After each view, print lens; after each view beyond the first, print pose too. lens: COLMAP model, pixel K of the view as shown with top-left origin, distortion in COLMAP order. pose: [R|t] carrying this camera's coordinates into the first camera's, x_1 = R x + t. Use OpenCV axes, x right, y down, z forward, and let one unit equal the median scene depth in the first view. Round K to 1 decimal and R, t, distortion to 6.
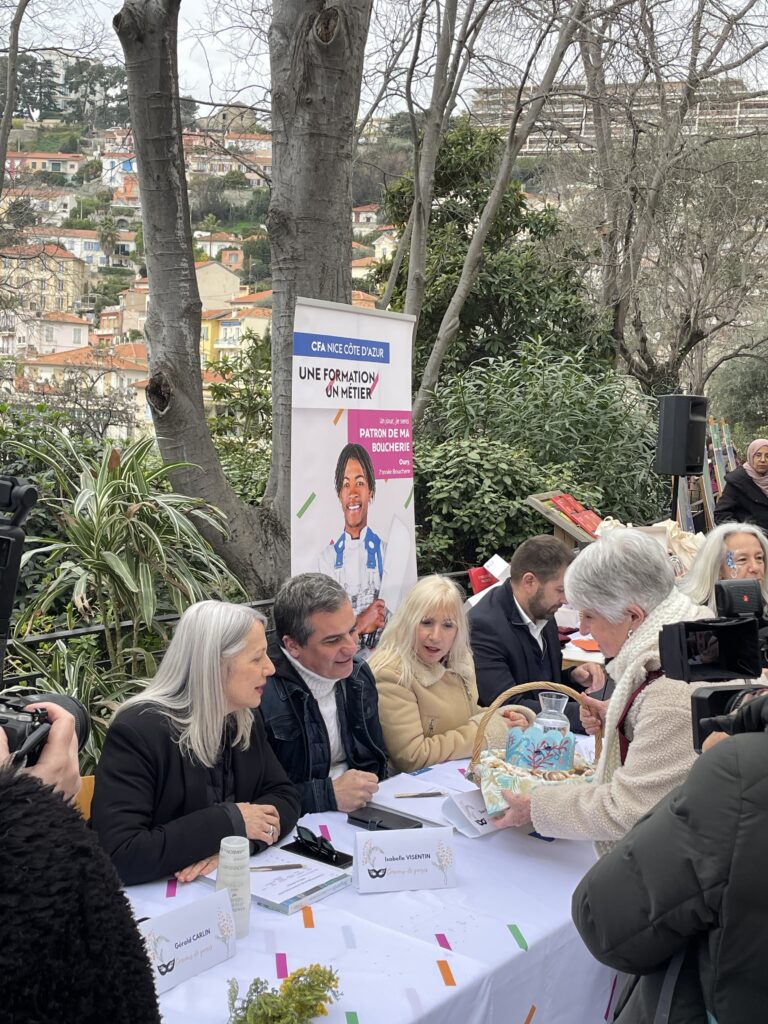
lens RADIAL K [[1264.6, 0, 389.4], [0, 1264.6, 512.2], [0, 0, 1]] dist [0.123473, -0.199165]
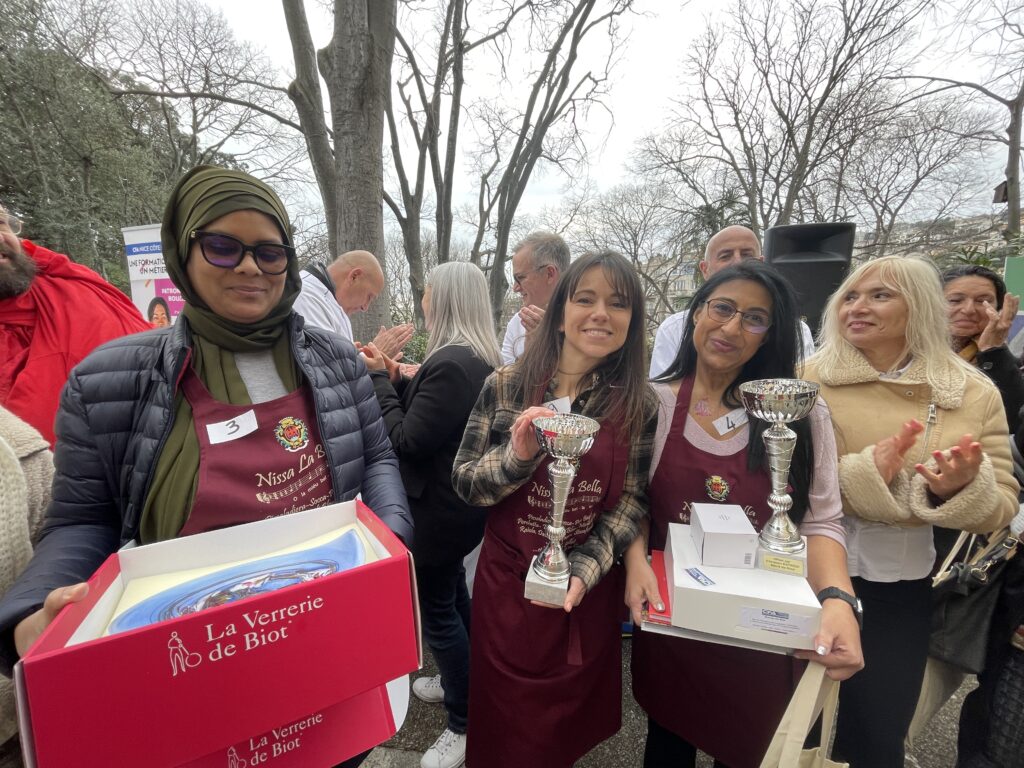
lens RADIAL K [[418.9, 0, 512.1], [0, 418.9, 387.0], [0, 0, 1]] dist [-0.013560, -0.000090]
pose [[0.227647, 0.112207, -0.967257, 0.378706], [-0.090827, 0.991455, 0.093638, -0.013322], [0.969498, 0.066537, 0.235893, 0.719550]]
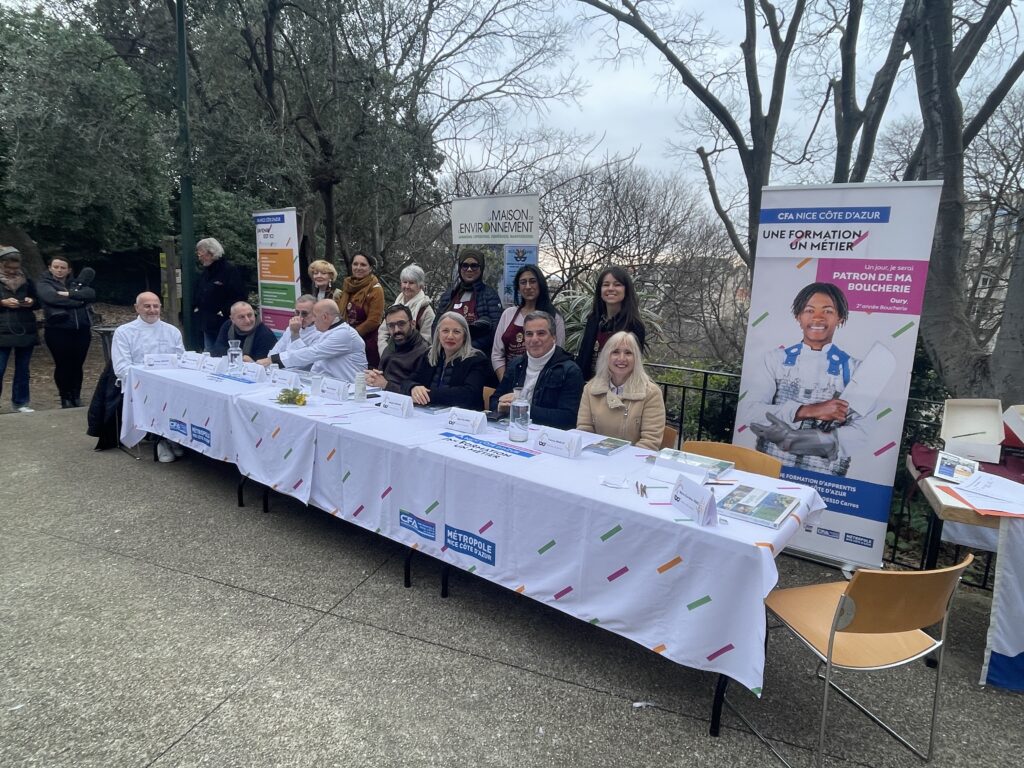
lens RADIAL K [[609.7, 0, 507.0], [0, 609.7, 383.7], [0, 0, 1]] dist [-0.005652, -0.001367]
pose [[-0.026489, 0.122001, -0.992176, 0.348603], [-0.139420, 0.982373, 0.124518, 0.011179], [0.989879, 0.141627, -0.009013, 0.348174]]
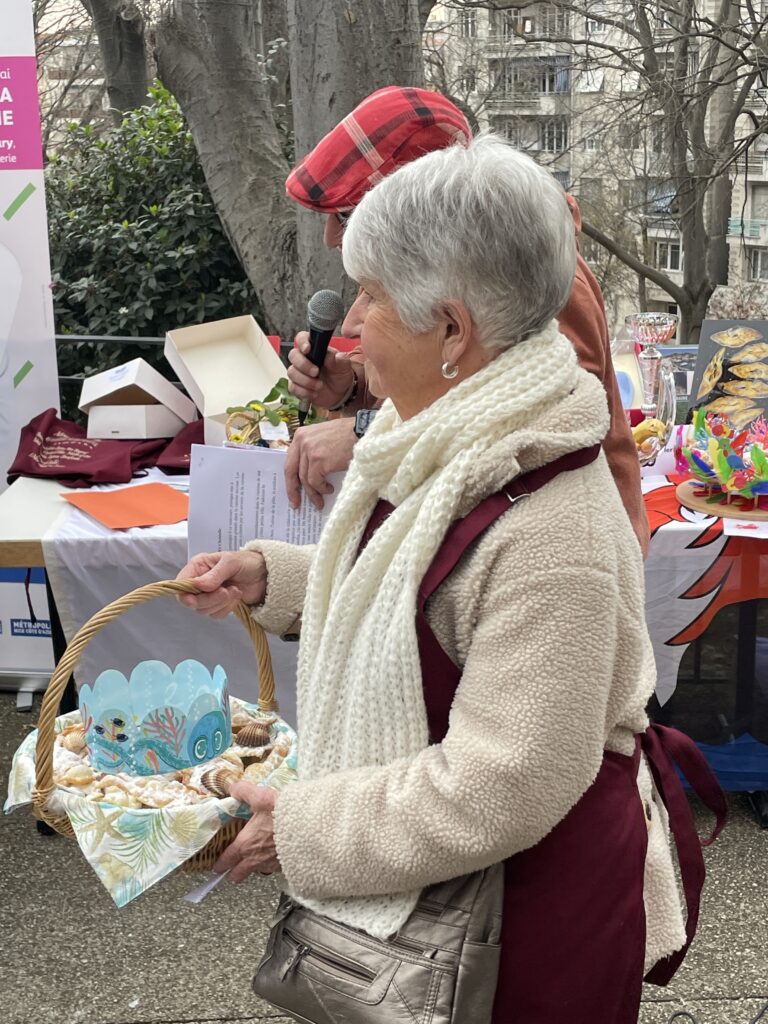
lens RADIAL K [[1492.1, 0, 367.2], [0, 1492.1, 496.3], [0, 0, 1]] dist [0.115891, -0.085093]
pose [[0.352563, 0.192976, -0.915674, 0.435667], [-0.031742, 0.980409, 0.194397, -0.010743], [0.935249, -0.039472, 0.351782, 0.496339]]
